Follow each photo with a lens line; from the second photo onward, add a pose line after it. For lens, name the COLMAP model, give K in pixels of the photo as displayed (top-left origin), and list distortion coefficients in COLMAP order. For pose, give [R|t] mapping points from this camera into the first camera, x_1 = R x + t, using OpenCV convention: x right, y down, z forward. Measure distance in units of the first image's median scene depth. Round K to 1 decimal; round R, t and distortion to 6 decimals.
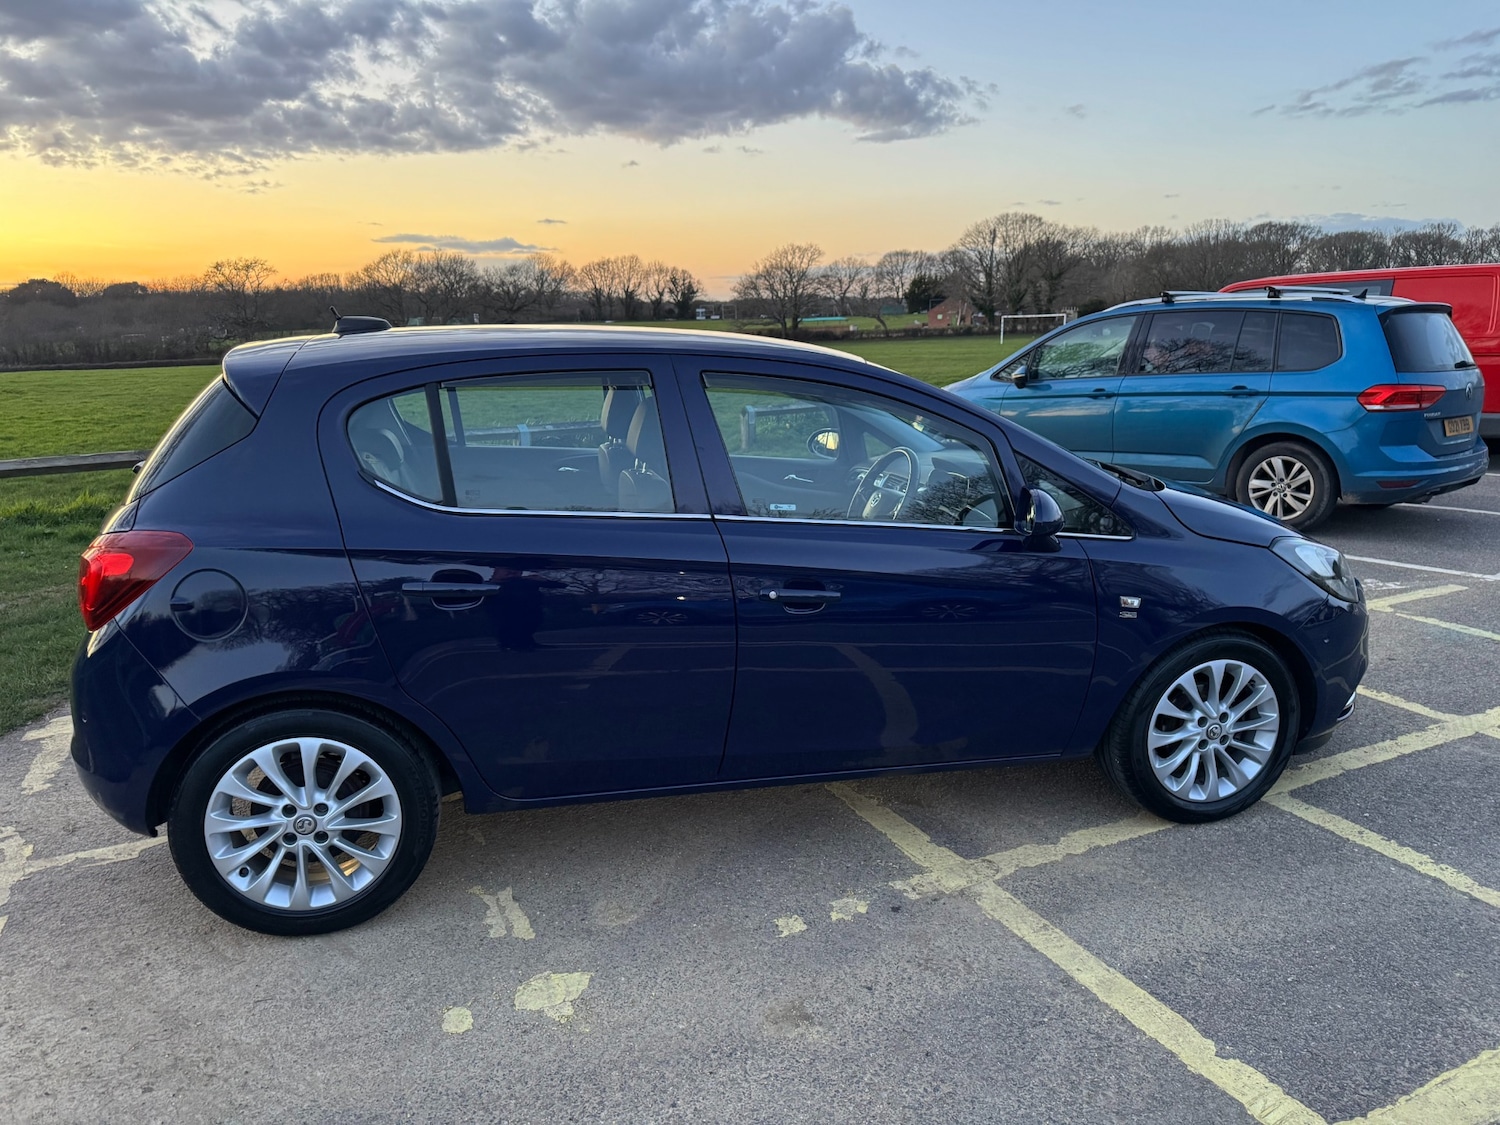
lens RADIAL K [[1034.3, 0, 747.9], [0, 1034.3, 598.0], [0, 0, 1]] dist [0.042388, -0.049706]
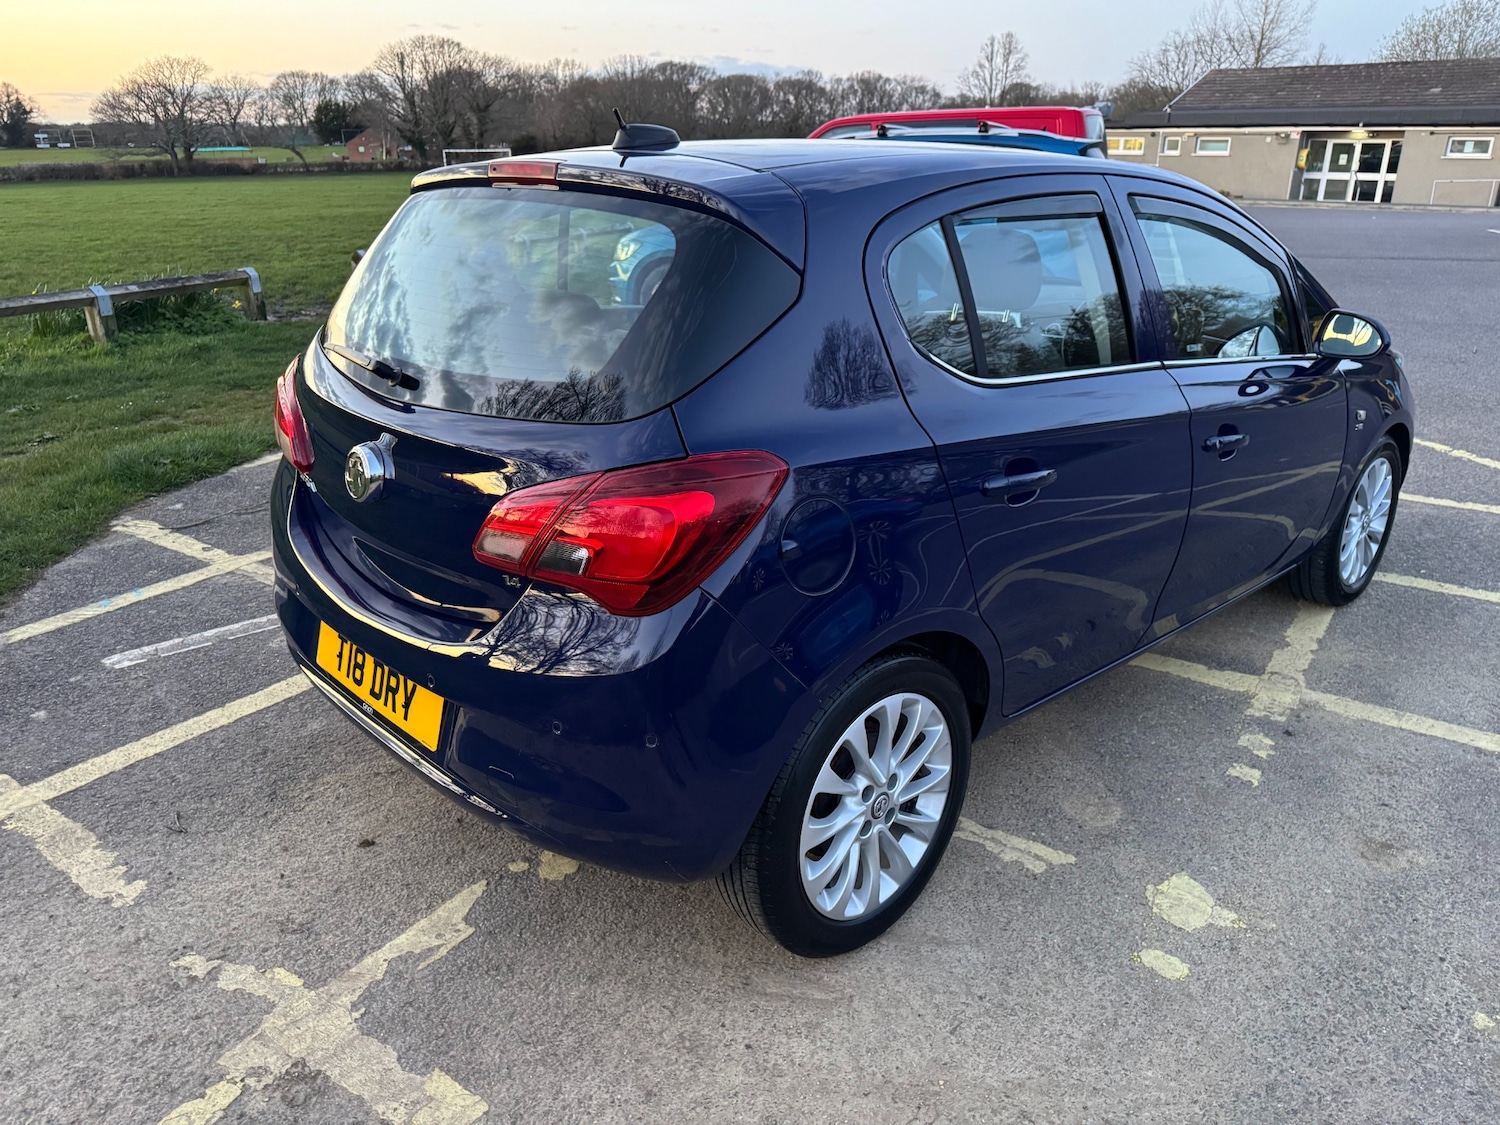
lens RADIAL K [[1057.1, 0, 752.1], [0, 1057.1, 568.3], [0, 0, 1]] dist [0.017225, -0.019716]
pose [[0.869053, -0.169201, 0.464885, -0.699893], [0.116972, 0.983328, 0.139227, -0.064156], [-0.480692, -0.066617, 0.874356, 0.305602]]
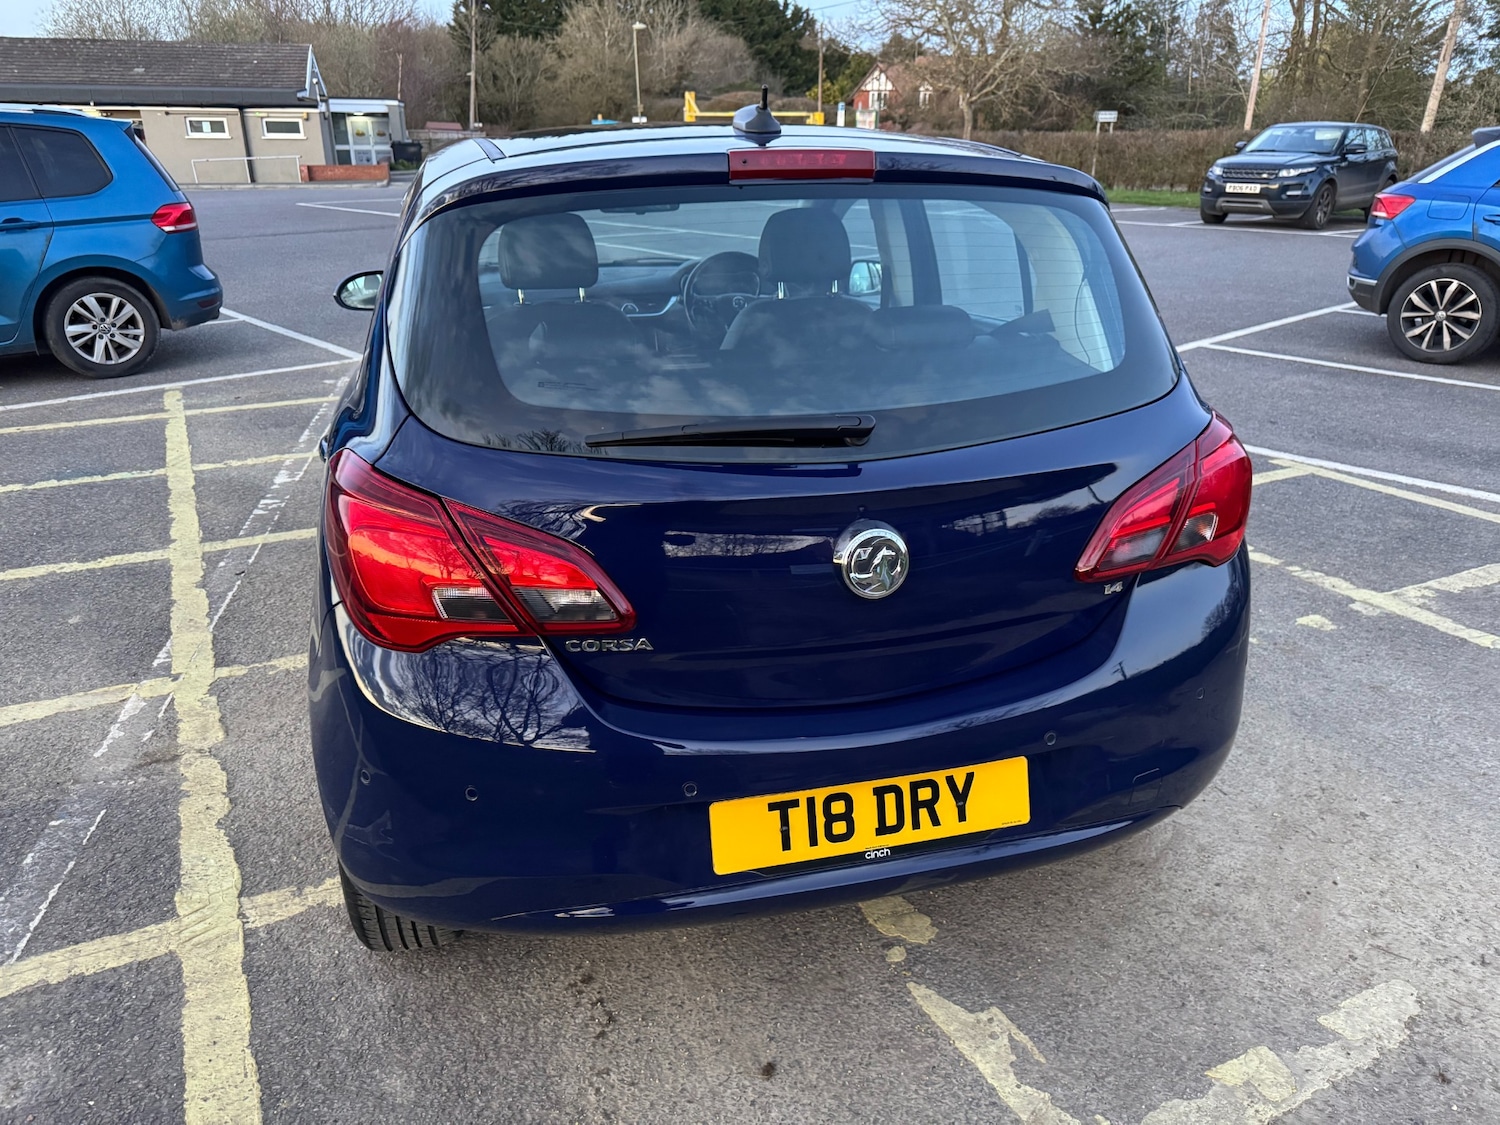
lens RADIAL K [[1072.3, 0, 755.7], [0, 1072.3, 563.2], [0, 0, 1]] dist [0.022210, -0.025403]
pose [[-0.009426, -0.361296, 0.932403, -1.071442], [0.257852, 0.900033, 0.351360, -0.251347], [-0.966138, 0.243734, 0.084677, 1.003419]]
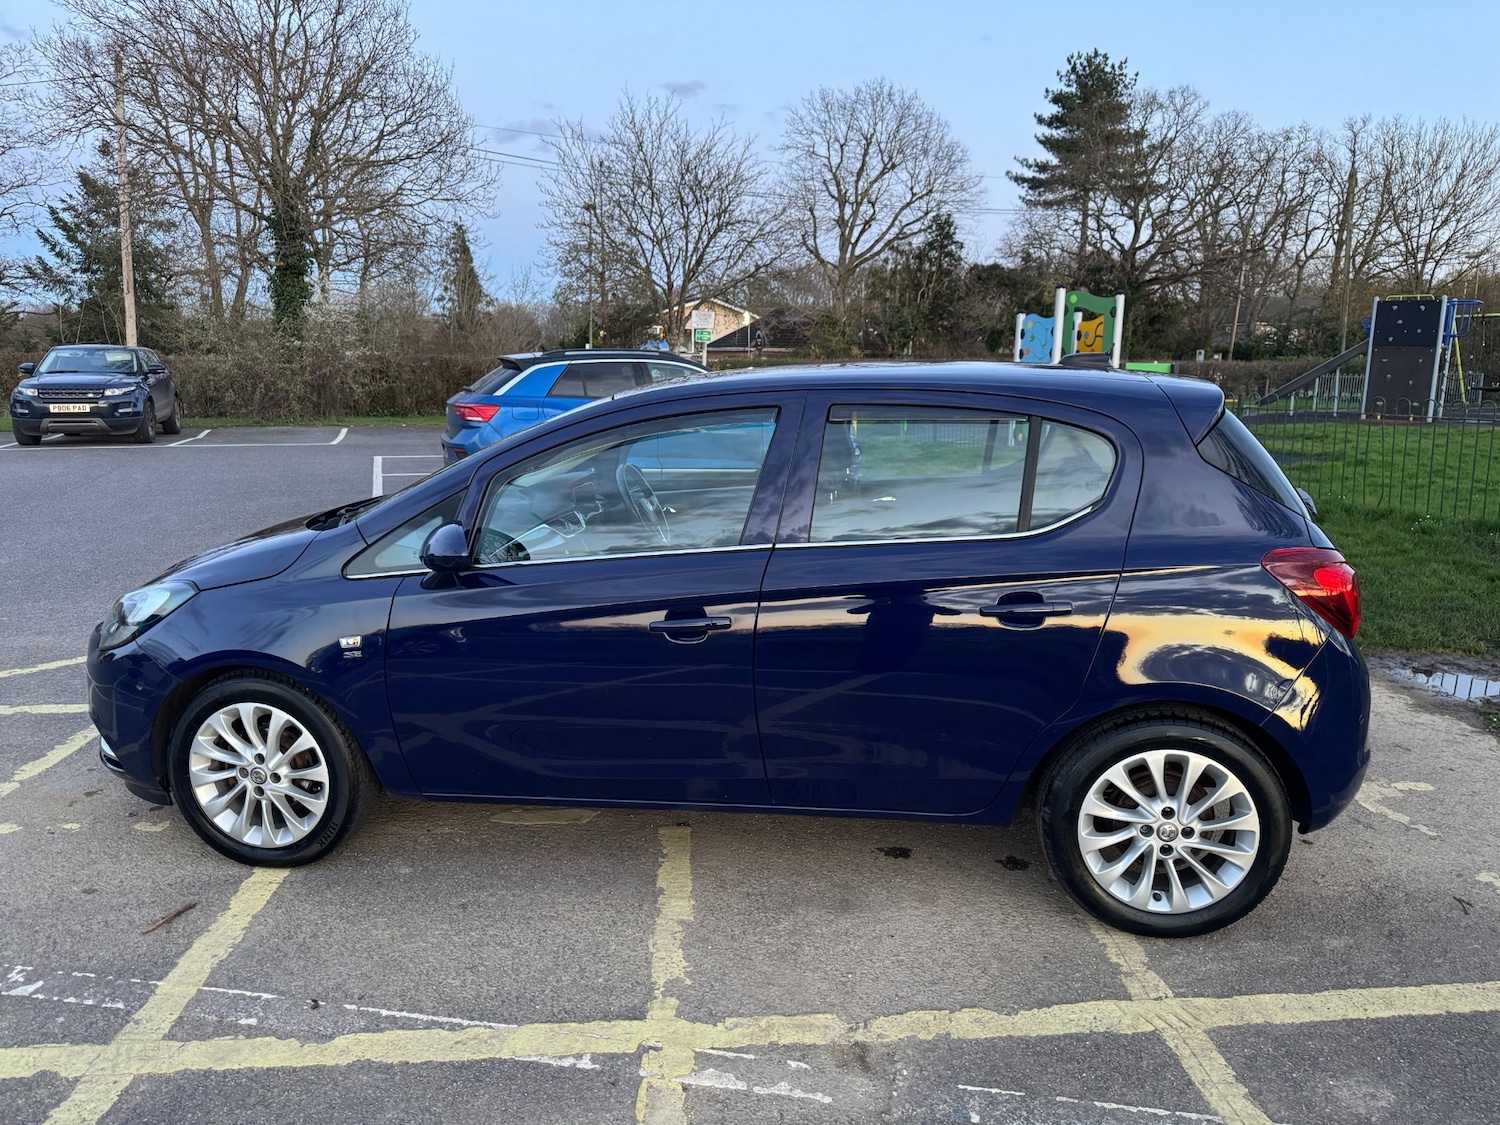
lens RADIAL K [[1057.1, 0, 752.1], [0, 1057.1, 568.3], [0, 0, 1]] dist [0.017225, -0.019716]
pose [[-0.925469, -0.069130, 0.372462, -0.476119], [0.100899, 0.902709, 0.418253, -0.559820], [-0.365139, 0.424662, -0.828454, 2.112401]]
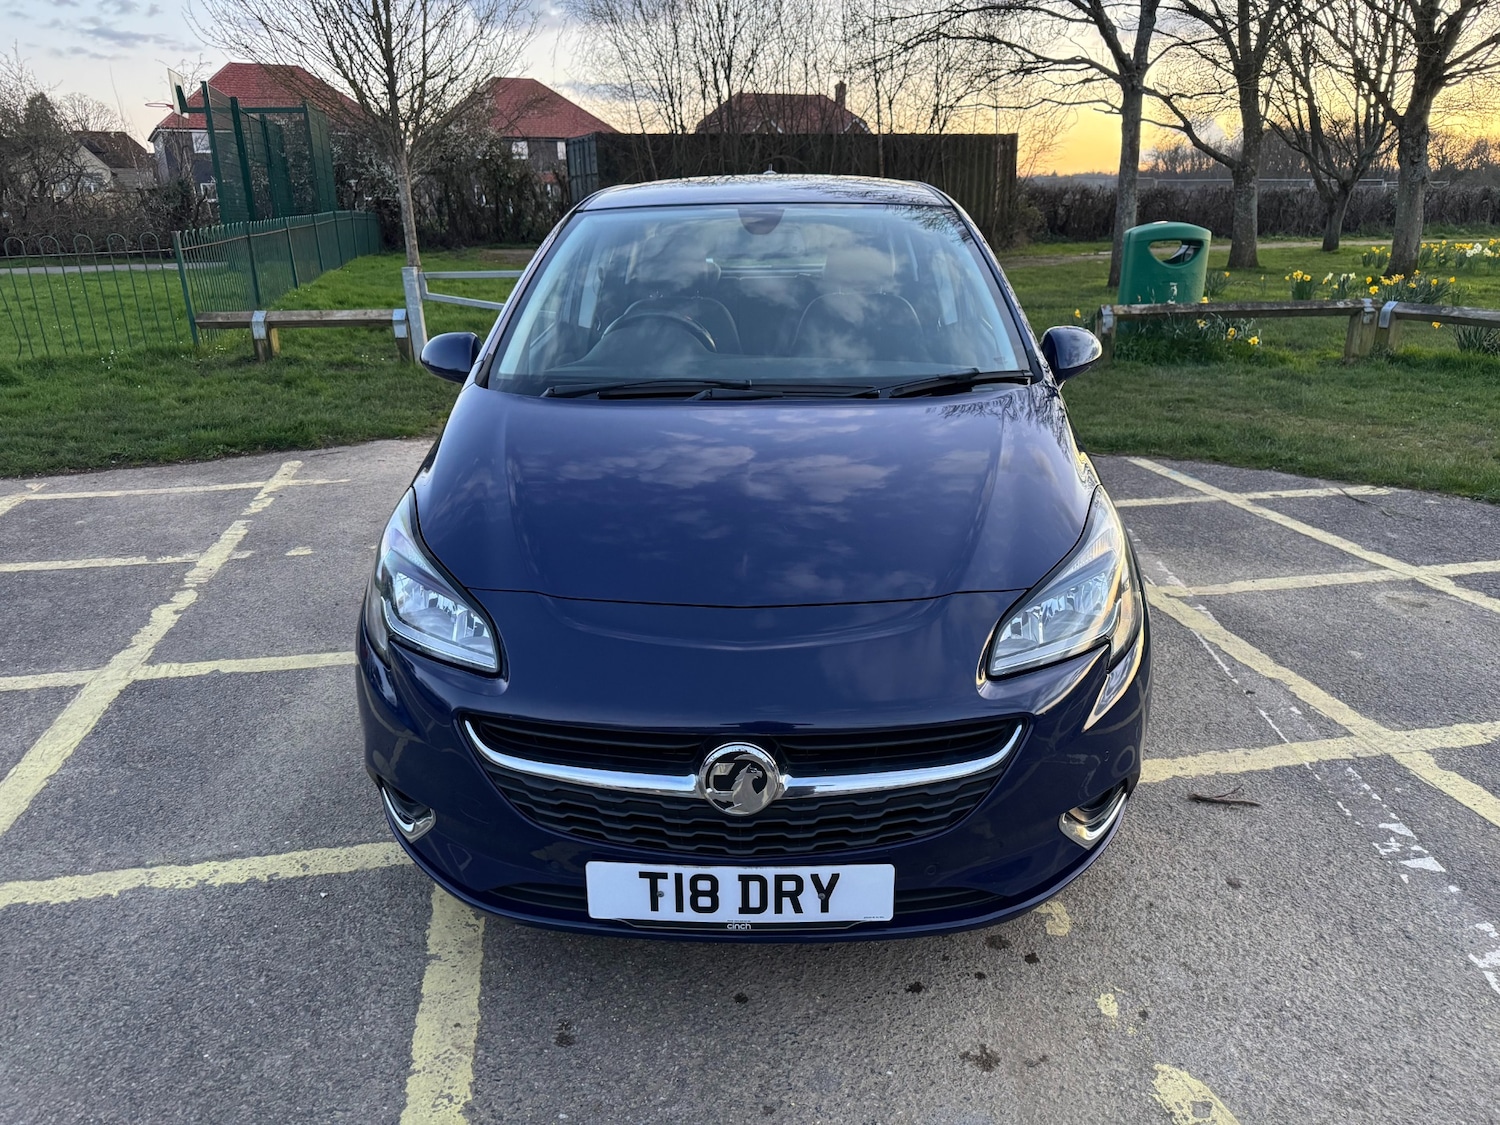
lens RADIAL K [[1068.7, 0, 745.4], [0, 1068.7, 556.0], [0, 0, 1]] dist [0.026060, -0.035723]
pose [[-0.272553, 0.316785, -0.908494, 1.152988], [-0.231928, 0.894767, 0.381578, -0.352729], [0.933769, 0.314705, -0.170400, 1.380601]]
